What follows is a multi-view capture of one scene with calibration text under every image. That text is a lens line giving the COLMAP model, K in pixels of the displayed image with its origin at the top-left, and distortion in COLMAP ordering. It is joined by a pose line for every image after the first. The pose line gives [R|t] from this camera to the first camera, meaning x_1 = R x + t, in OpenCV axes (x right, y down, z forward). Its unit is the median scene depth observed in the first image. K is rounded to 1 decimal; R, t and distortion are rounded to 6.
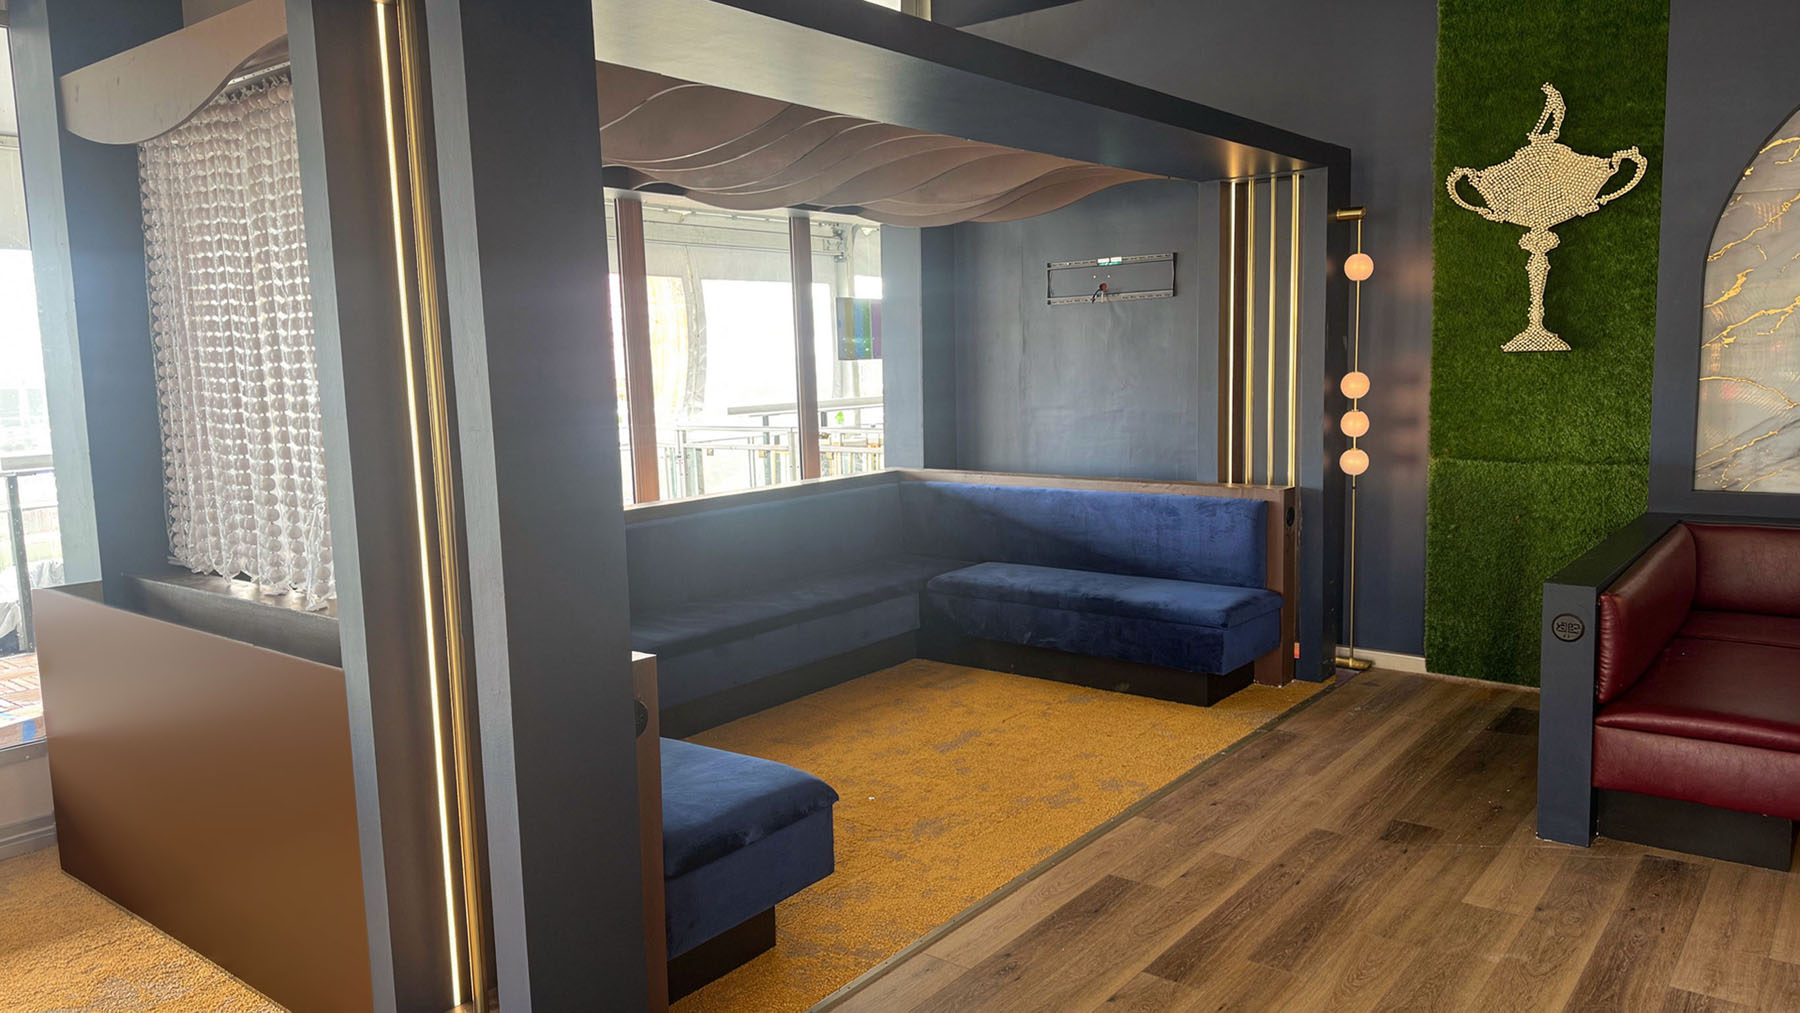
lens RADIAL K [[1263.0, 0, 900.0], [0, 1263.0, 506.5], [0, 0, 1]] dist [0.098502, -0.151096]
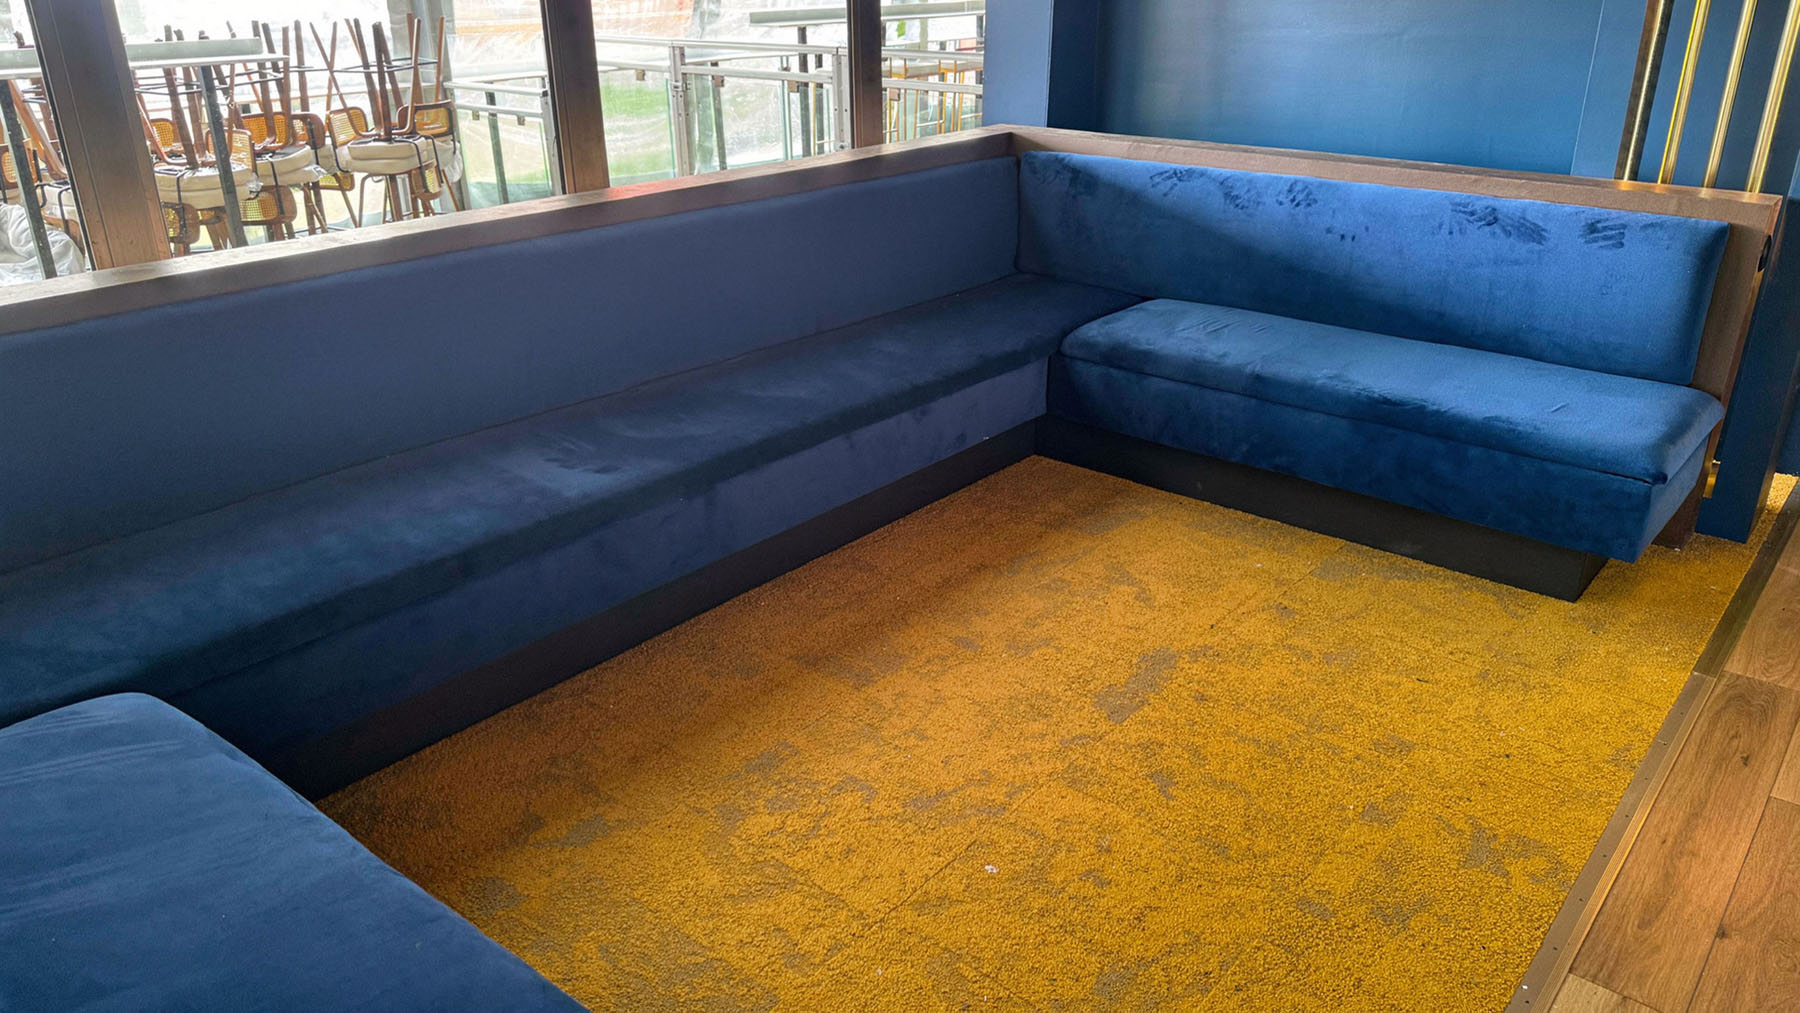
lens RADIAL K [[1254.6, 0, 896.4], [0, 1254.6, 508.5], [0, 0, 1]] dist [0.042514, -0.050322]
pose [[0.998945, 0.030088, -0.034696, -0.032788], [-0.018680, 0.956376, 0.291542, -0.033585], [0.041954, -0.290586, 0.955929, 0.394900]]
